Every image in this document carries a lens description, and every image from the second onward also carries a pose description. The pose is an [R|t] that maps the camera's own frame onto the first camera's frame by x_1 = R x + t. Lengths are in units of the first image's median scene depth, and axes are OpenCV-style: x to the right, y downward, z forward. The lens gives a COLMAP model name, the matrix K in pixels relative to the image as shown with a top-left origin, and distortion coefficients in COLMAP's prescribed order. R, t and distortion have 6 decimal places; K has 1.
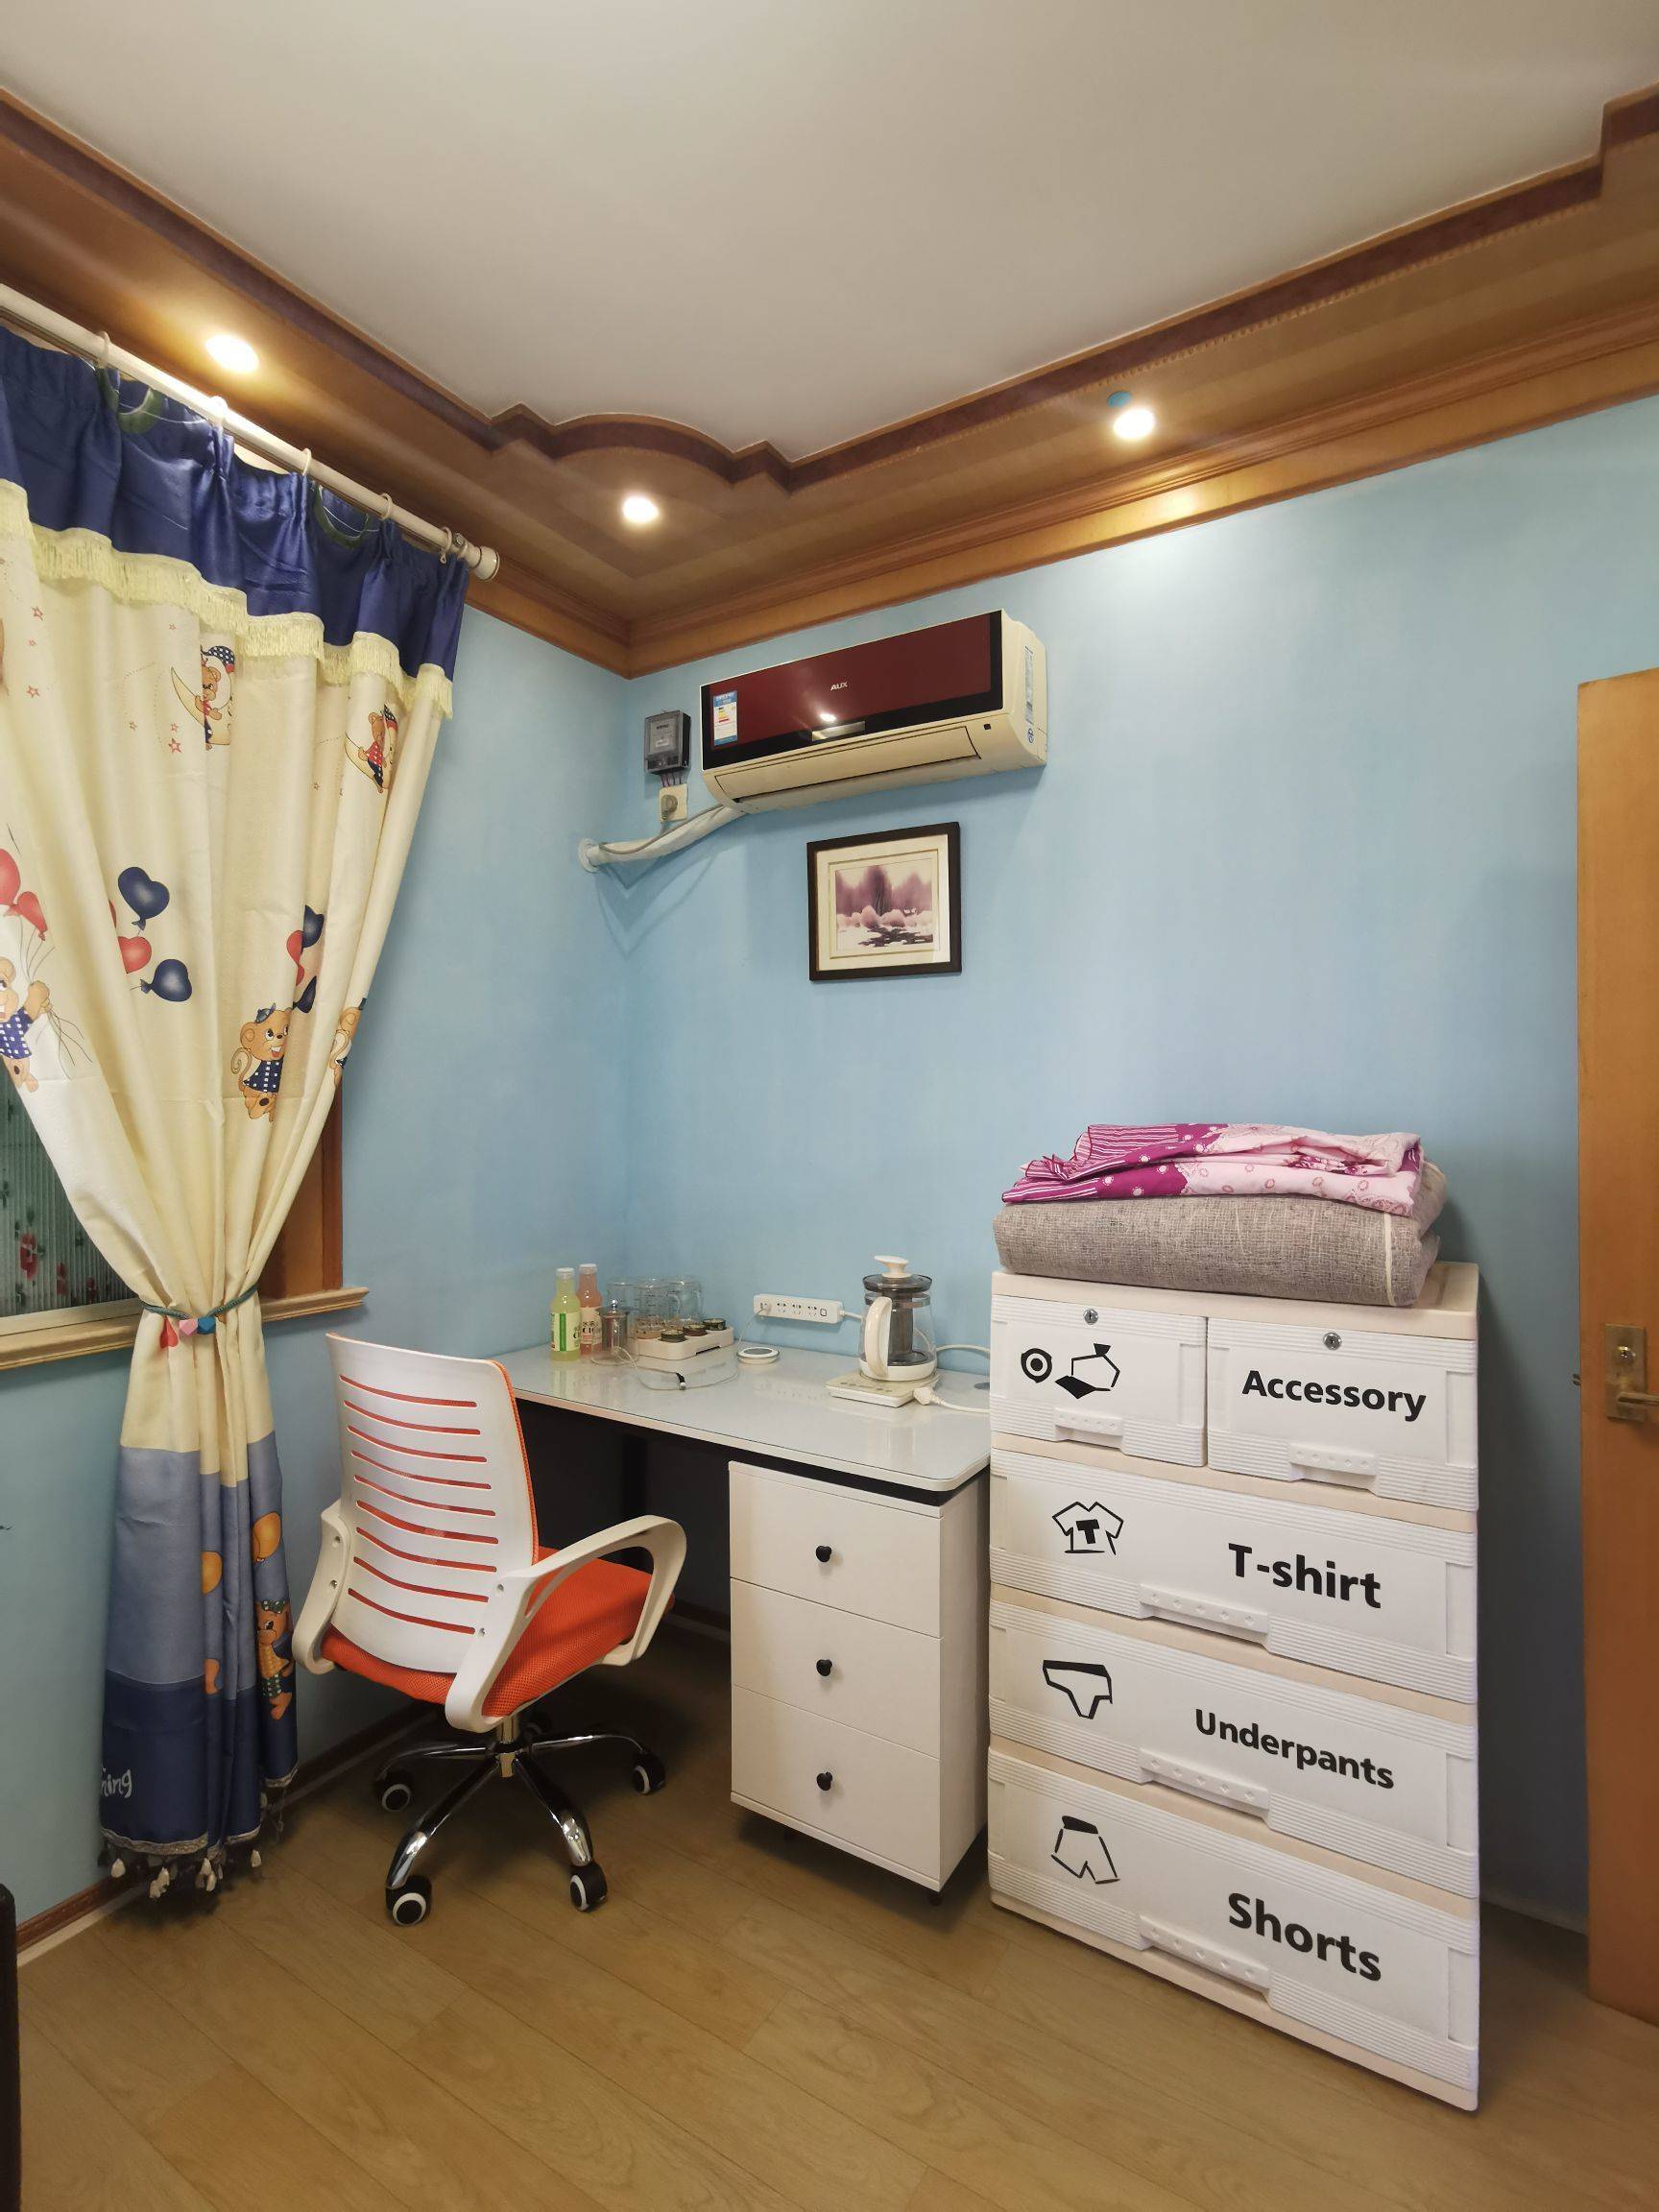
lens RADIAL K [[1063.1, 0, 831.6], [0, 1063.1, 1110.4], [0, 0, 1]] dist [-0.052962, 0.048867]
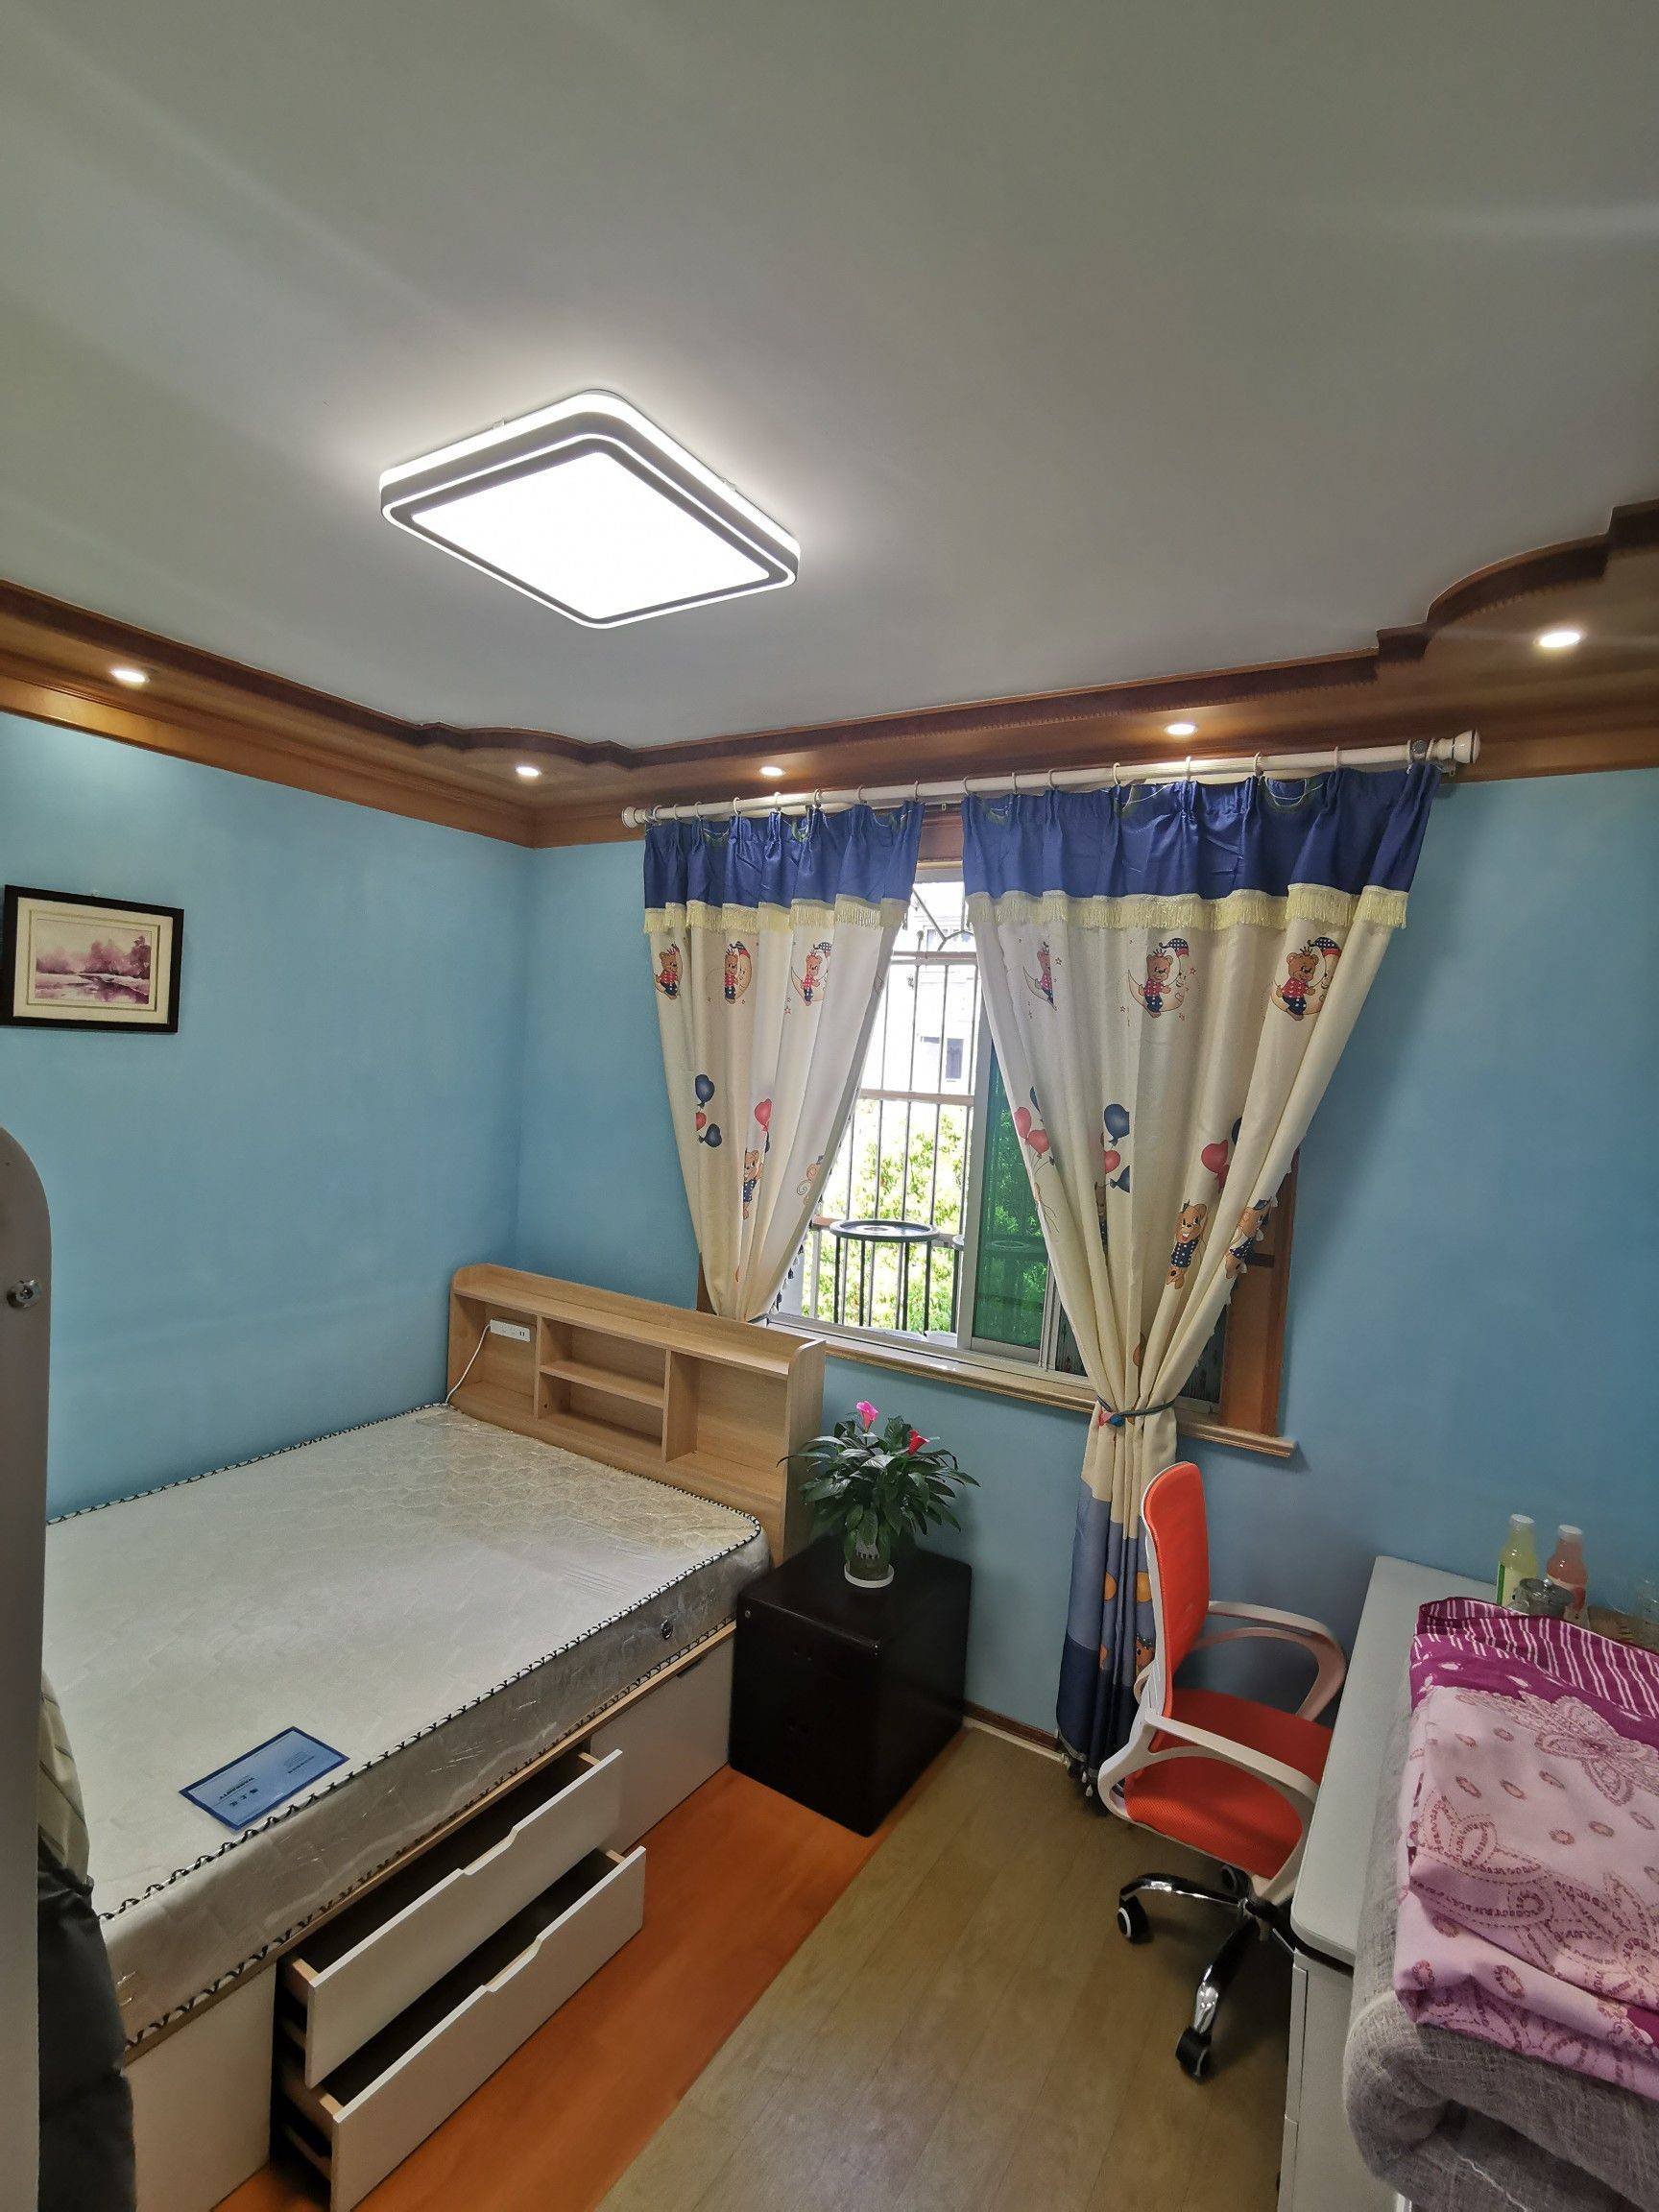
lens RADIAL K [[1063.1, 0, 831.6], [0, 1063.1, 1110.4], [0, 0, 1]] dist [-0.052962, 0.048867]
pose [[0.000866, 0.052172, -0.998638, 0.754035], [-0.065888, 0.996471, 0.052002, -0.244514], [0.997827, 0.065753, 0.004301, 0.524837]]
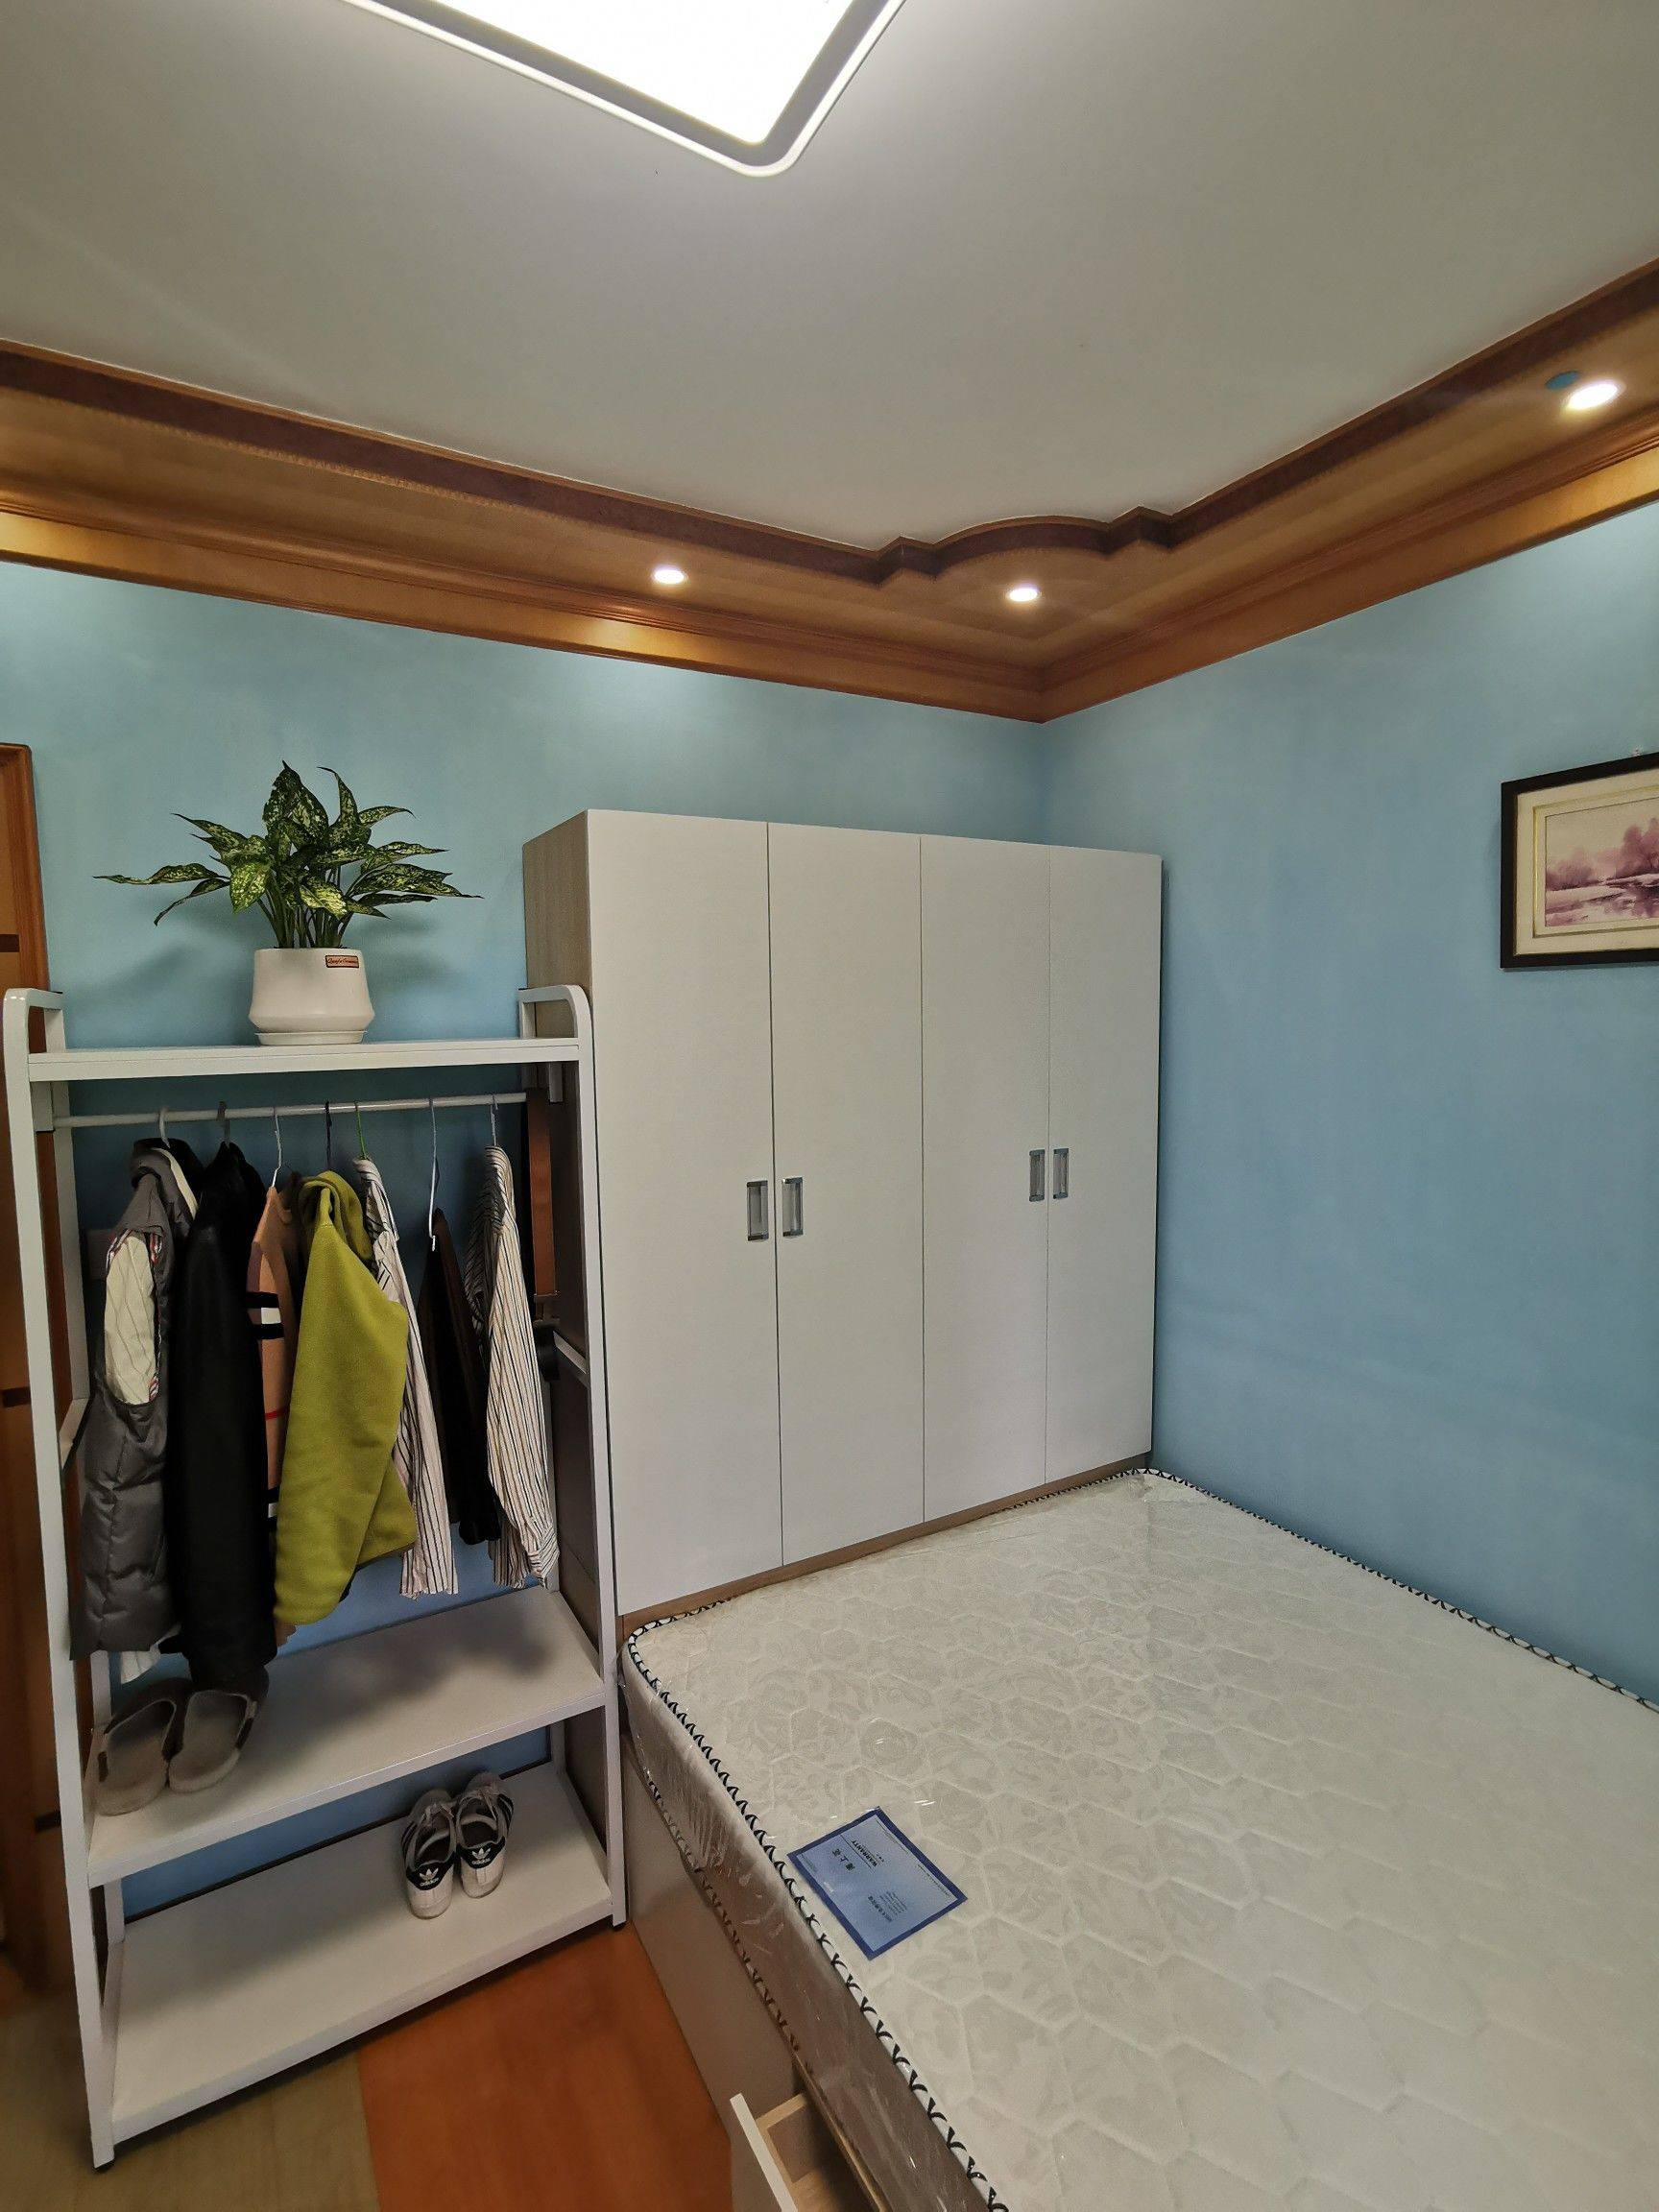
lens RADIAL K [[1063.1, 0, 831.6], [0, 1063.1, 1110.4], [0, 0, 1]] dist [-0.052962, 0.048867]
pose [[-0.888367, -0.025699, 0.458414, -0.447760], [0.022063, 0.994889, 0.098530, -0.191743], [-0.458603, 0.097645, -0.883260, 0.688719]]
